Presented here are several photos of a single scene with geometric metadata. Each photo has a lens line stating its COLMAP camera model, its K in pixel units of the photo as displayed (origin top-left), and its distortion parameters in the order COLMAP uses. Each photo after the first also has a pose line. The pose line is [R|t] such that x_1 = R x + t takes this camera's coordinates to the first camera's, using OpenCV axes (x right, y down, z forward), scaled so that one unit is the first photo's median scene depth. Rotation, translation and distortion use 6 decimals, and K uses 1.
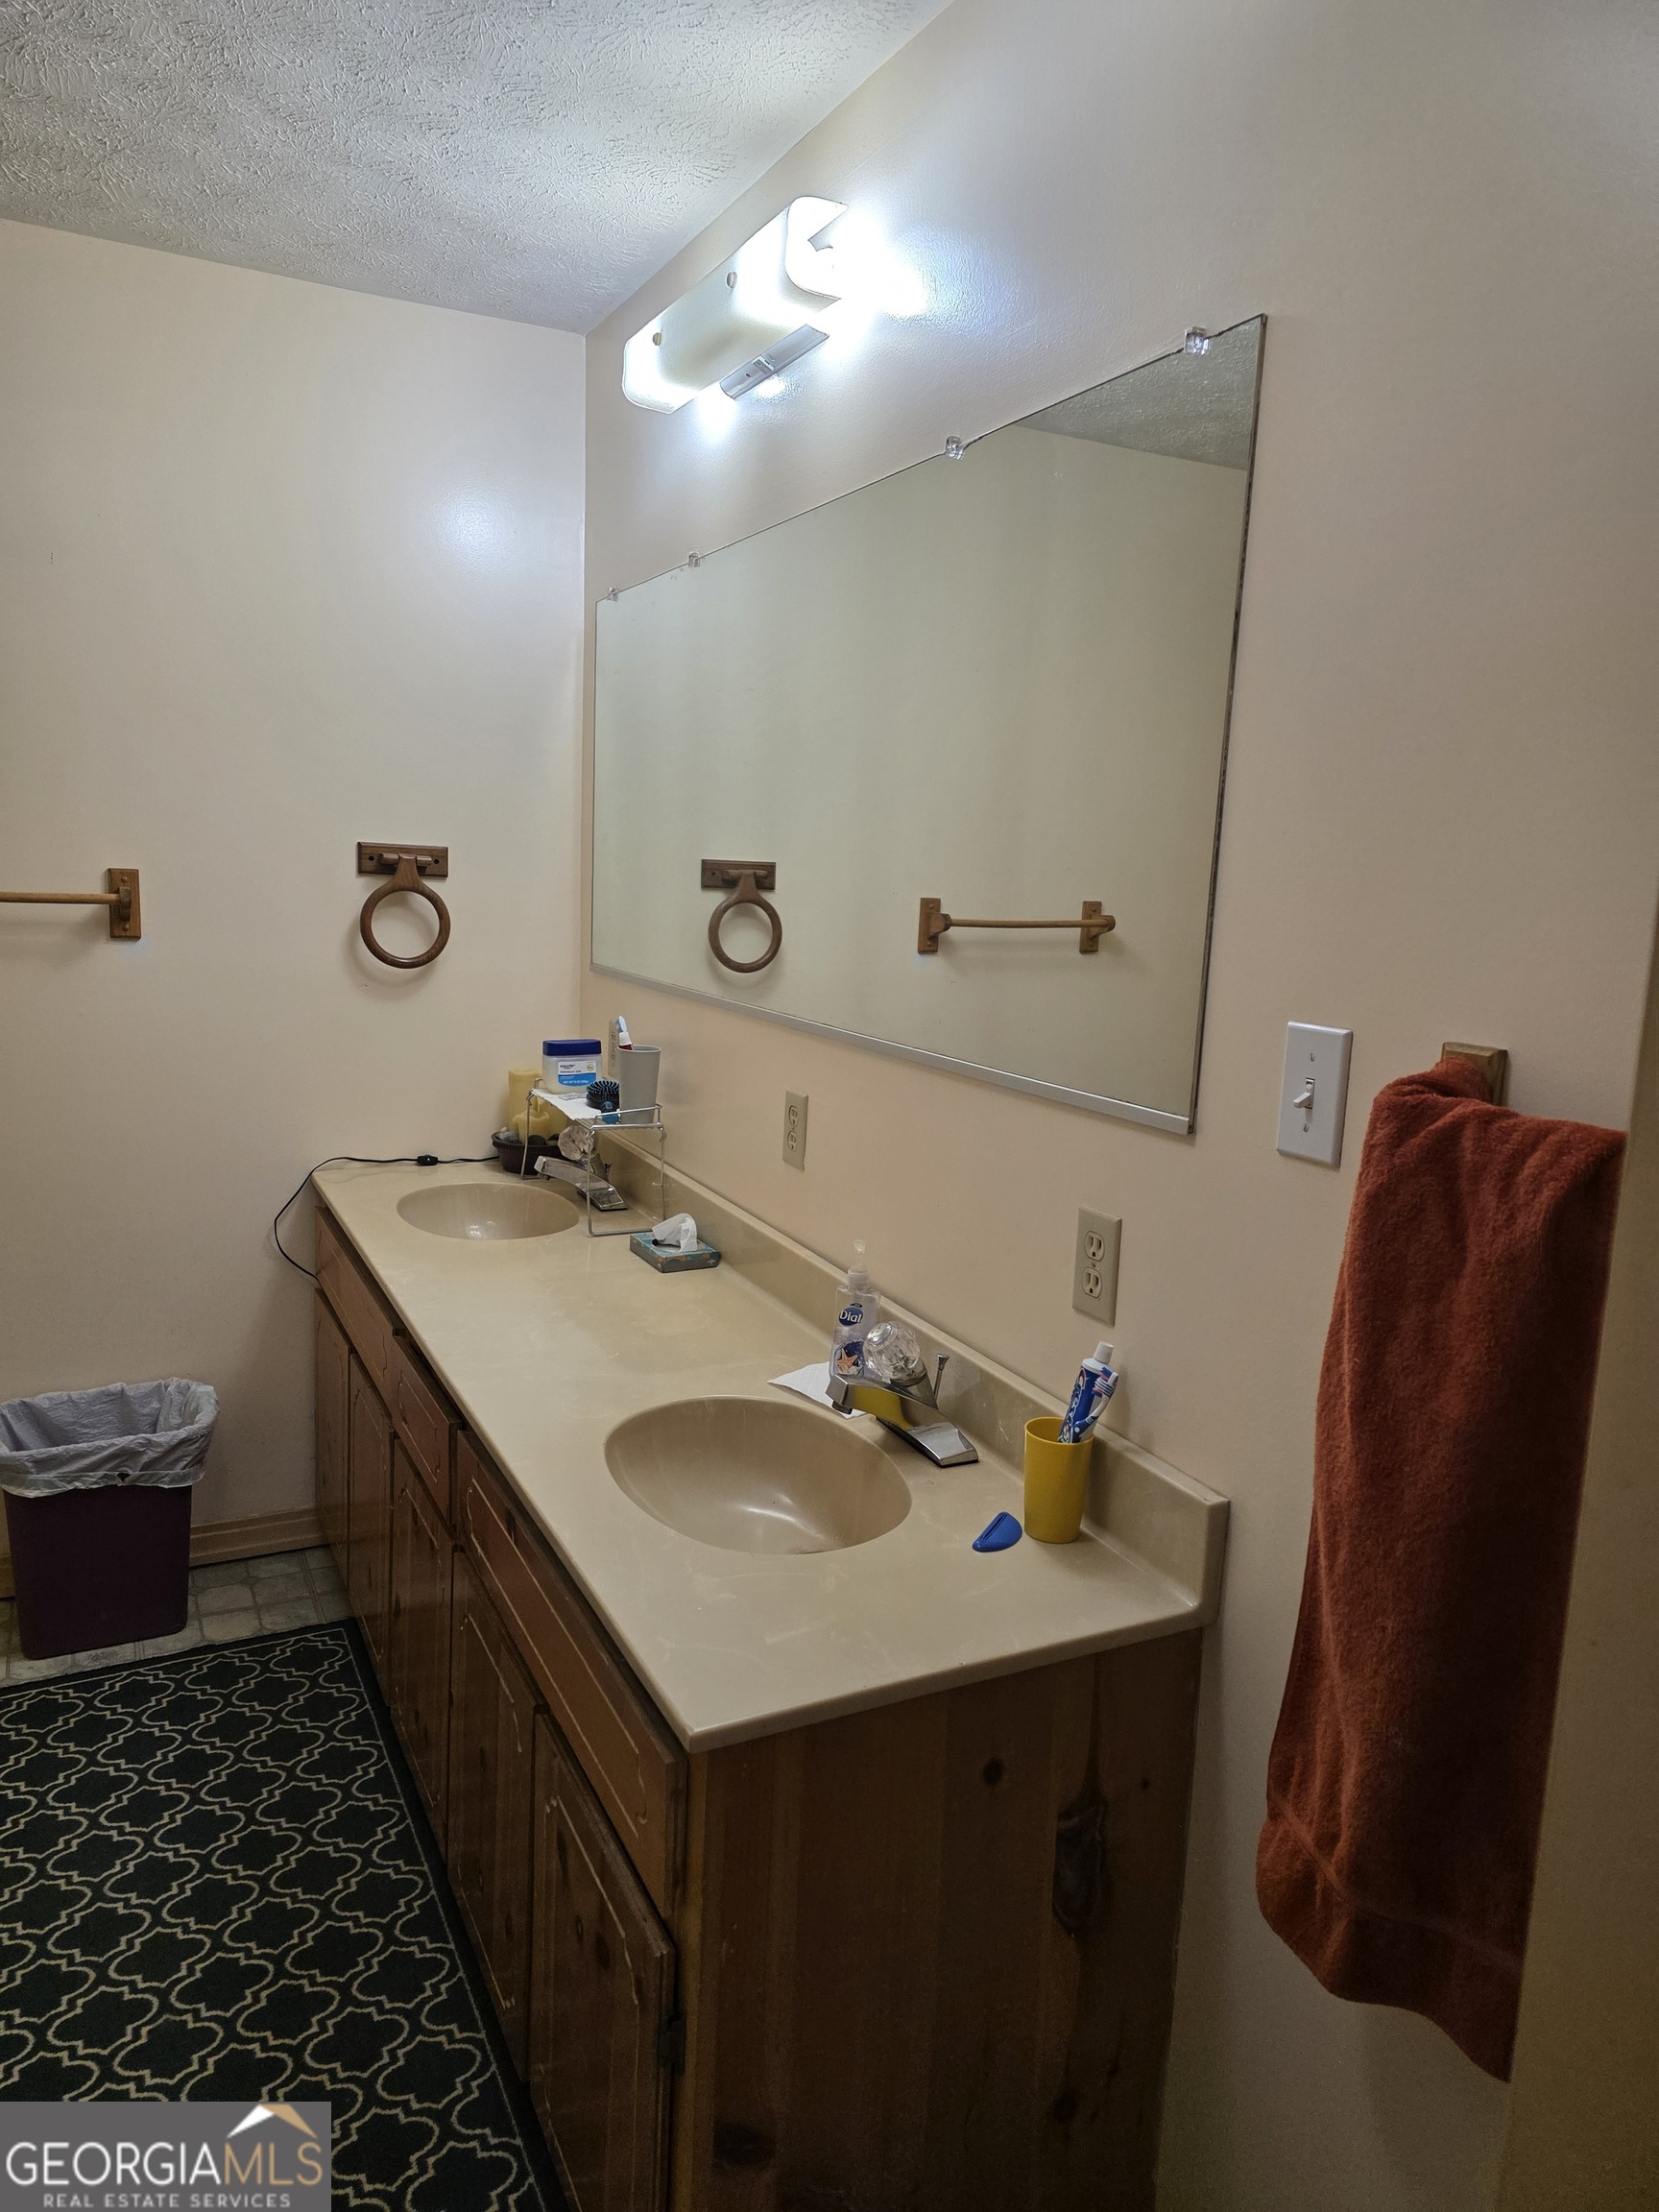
lens RADIAL K [[1501.6, 0, 823.0], [0, 1501.6, 1094.0], [0, 0, 1]] dist [0.021107, -0.008083]
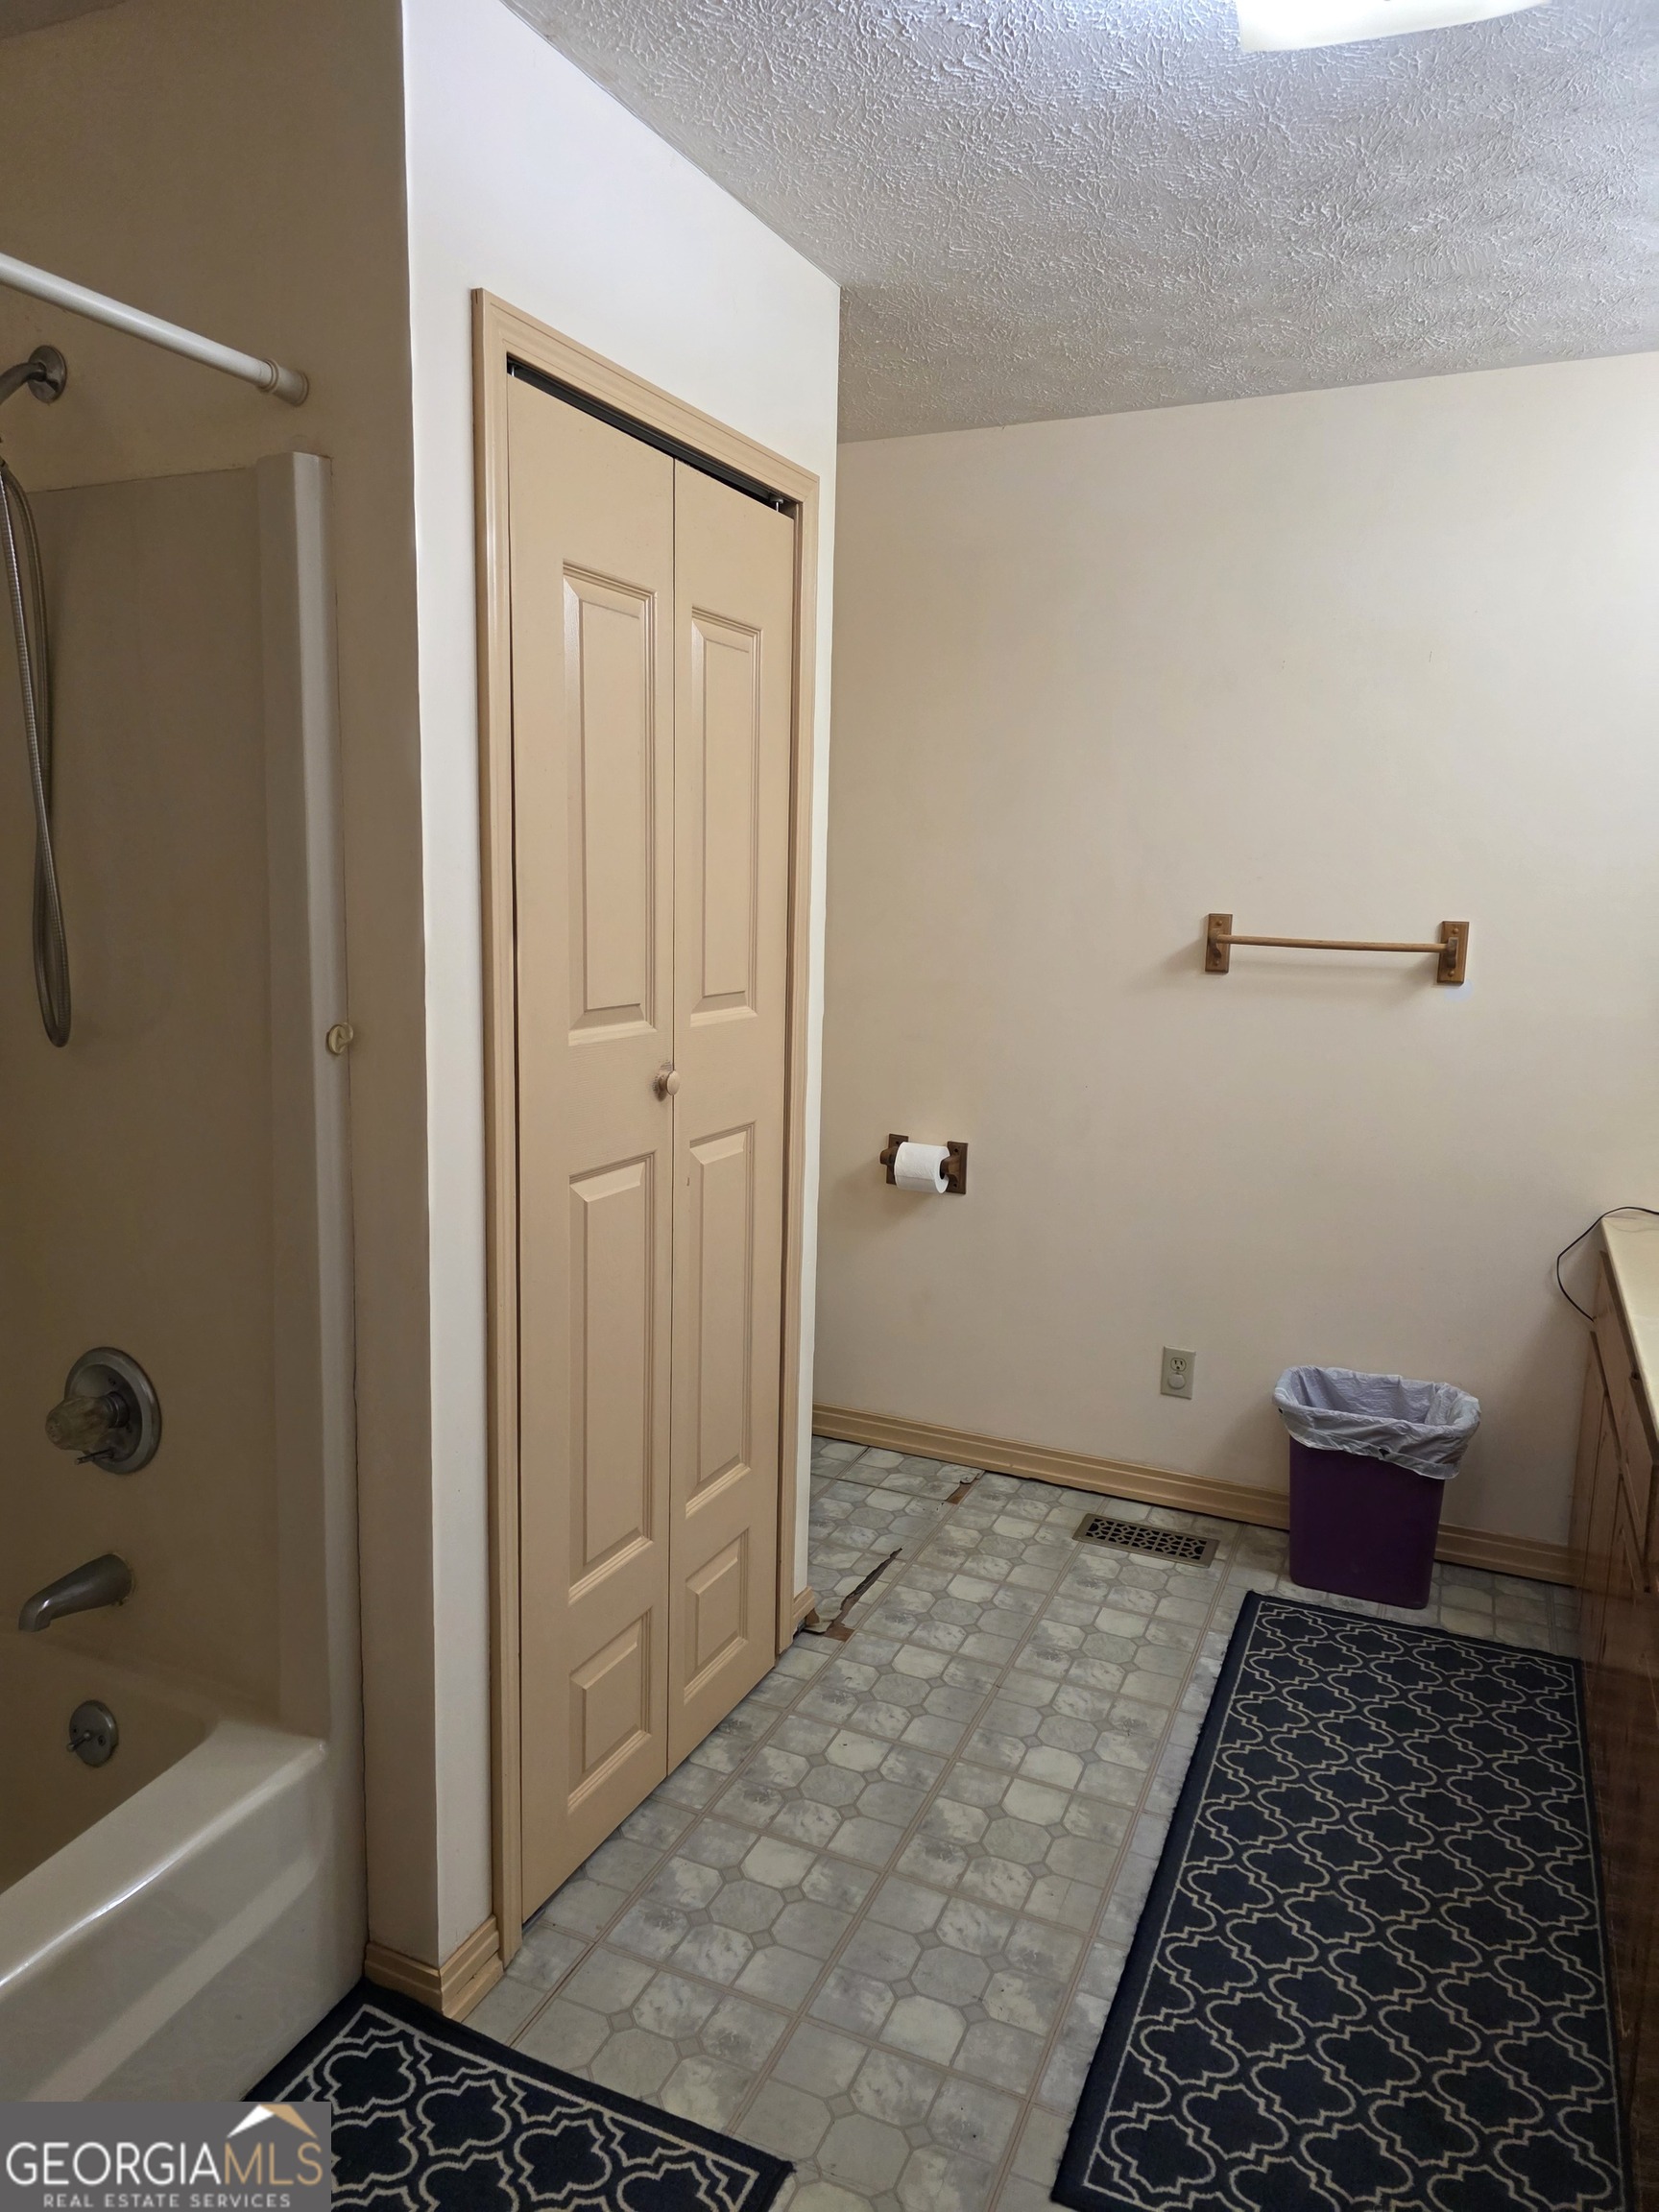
lens RADIAL K [[1501.6, 0, 830.8], [0, 1501.6, 1106.4], [0, 0, 1]] dist [0.021107, -0.008083]
pose [[0.640355, 0.097211, -0.761903, 0.108926], [-0.120431, 0.992397, 0.025402, 0.015056], [0.758579, 0.075490, 0.647193, -0.072497]]
